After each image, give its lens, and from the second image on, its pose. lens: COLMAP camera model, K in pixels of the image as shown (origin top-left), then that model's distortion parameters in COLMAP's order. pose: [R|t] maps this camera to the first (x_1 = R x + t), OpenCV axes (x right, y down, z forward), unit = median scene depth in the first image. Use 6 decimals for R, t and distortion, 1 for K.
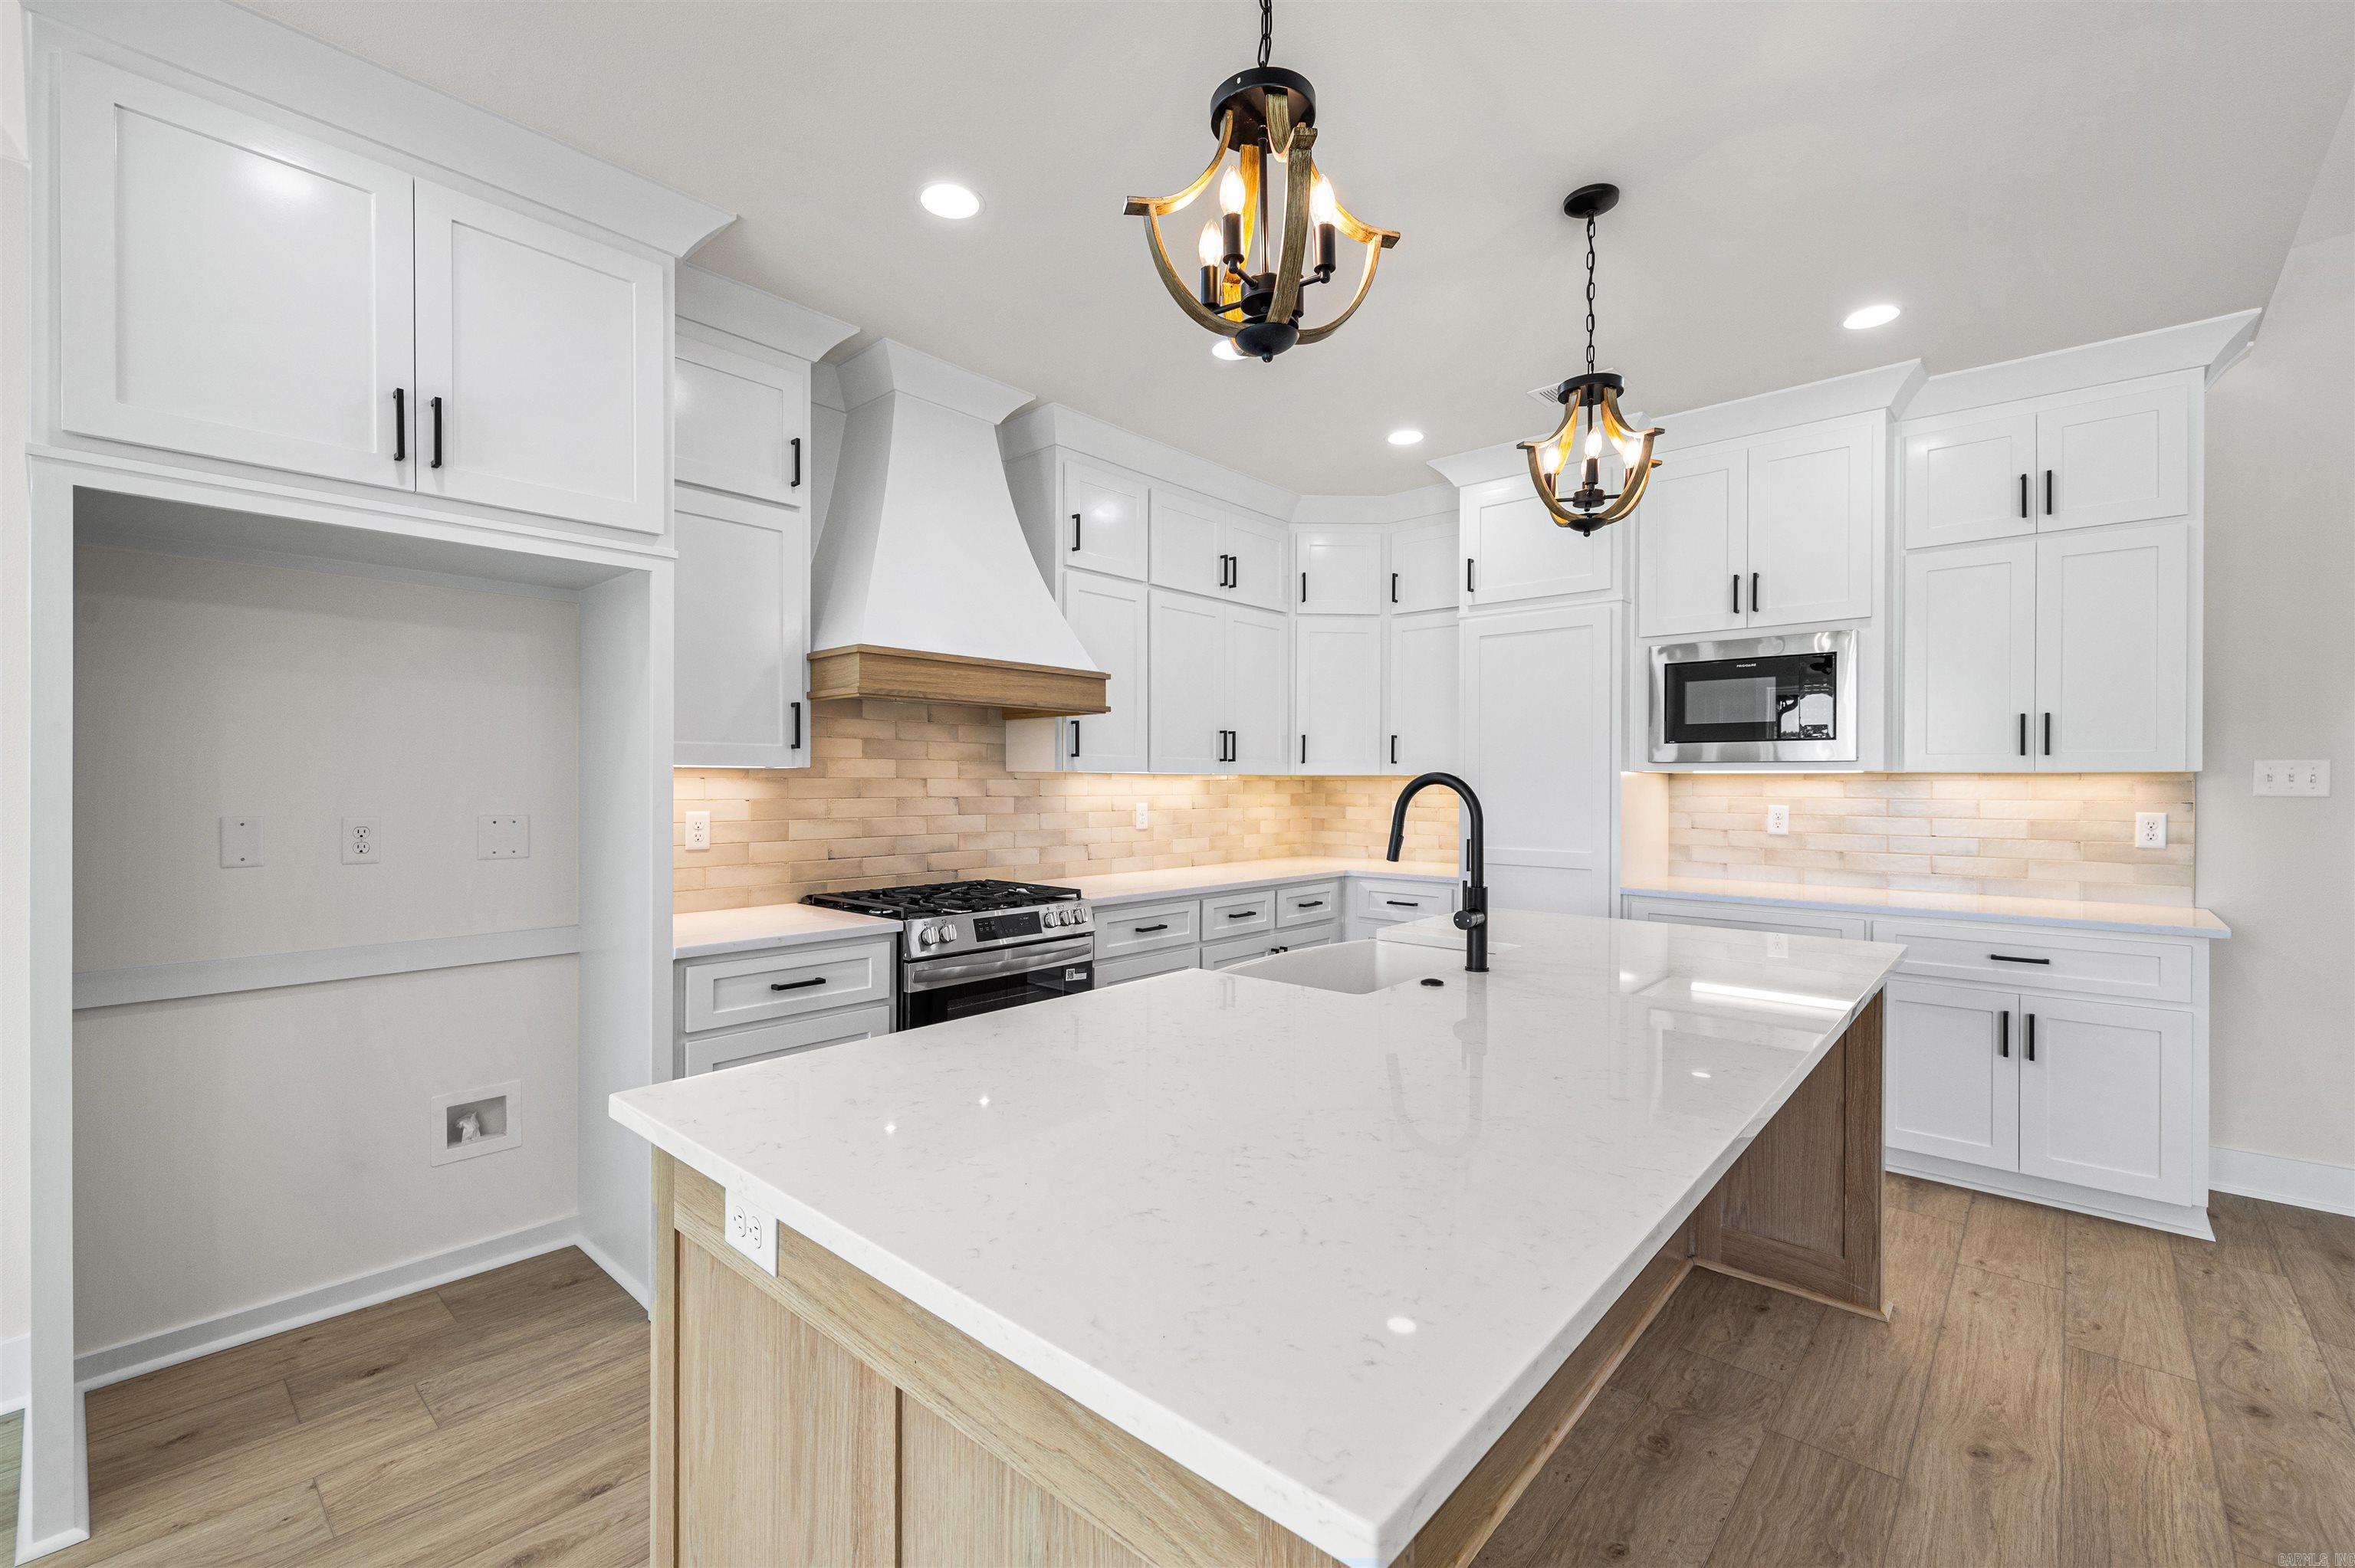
lens RADIAL K [[990.1, 0, 1158.0], [0, 990.1, 785.1], [0, 0, 1]] dist [0.001112, -0.001625]
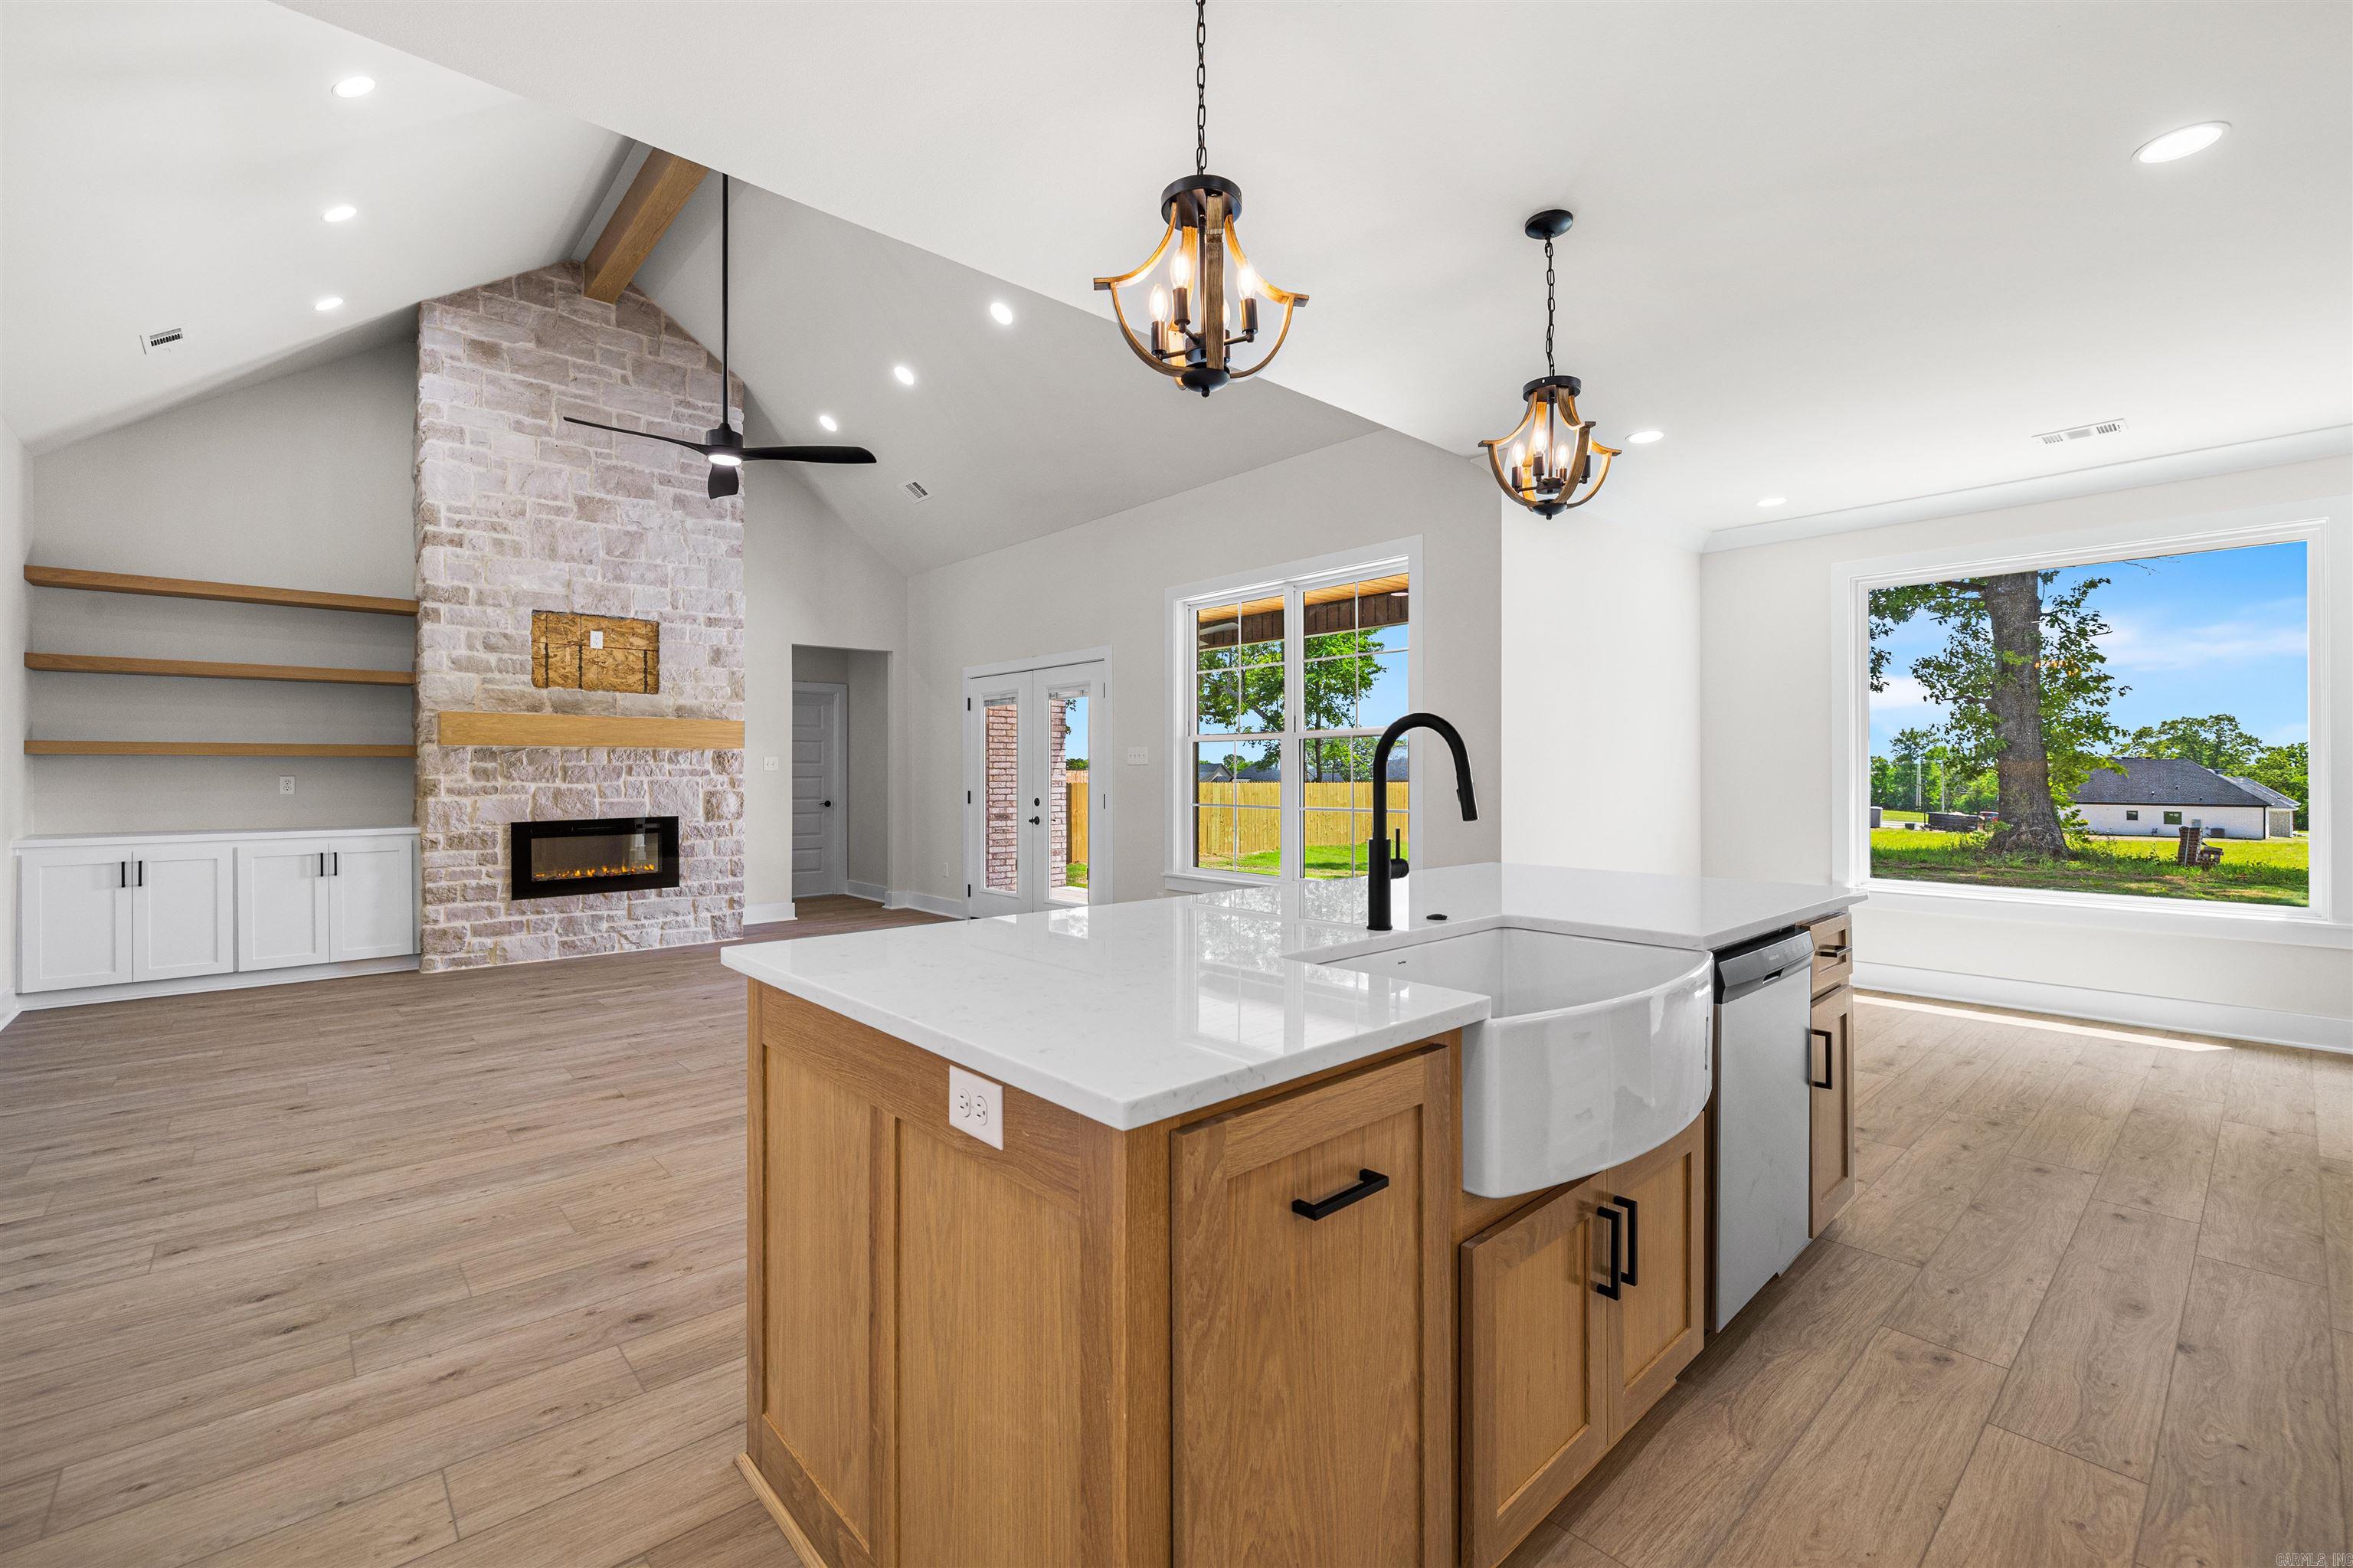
lens RADIAL K [[989.4, 0, 1160.2], [0, 989.4, 766.3], [0, 0, 1]] dist [0.001112, -0.001625]
pose [[-0.994867, -0.000925, 0.101190, 0.258409], [-0.001258, 0.999994, -0.003221, 0.023025], [-0.101186, -0.003332, -0.994862, 1.169170]]
